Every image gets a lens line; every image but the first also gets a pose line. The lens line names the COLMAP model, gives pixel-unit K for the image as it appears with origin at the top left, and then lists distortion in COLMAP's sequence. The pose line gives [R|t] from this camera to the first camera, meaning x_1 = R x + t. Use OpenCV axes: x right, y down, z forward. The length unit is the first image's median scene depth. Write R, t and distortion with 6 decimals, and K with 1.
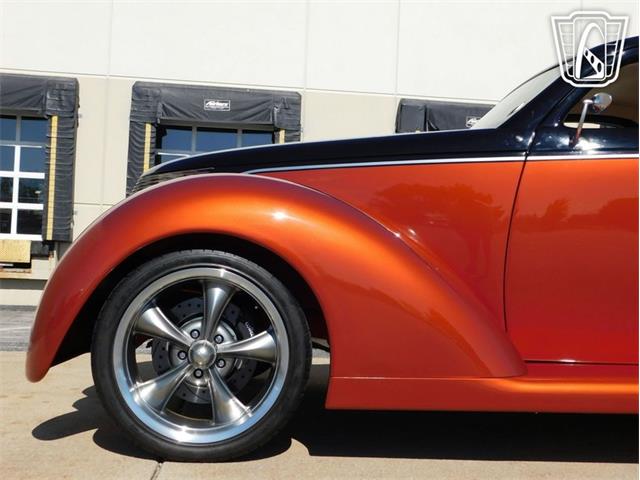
lens RADIAL K [[733.6, 0, 320.0], [0, 733.6, 240.0], [0, 0, 1]] dist [-0.000439, 0.000441]
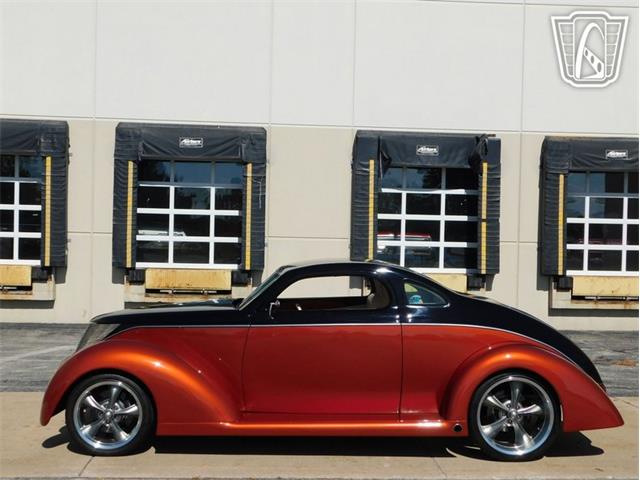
lens RADIAL K [[848.9, 0, 320.0], [0, 848.9, 240.0], [0, 0, 1]] dist [0.030401, 0.030264]
pose [[0.998903, -0.016353, -0.043883, 0.113714], [0.018310, 0.998838, 0.044570, -0.090703], [0.043104, -0.045325, 0.998042, -0.302928]]
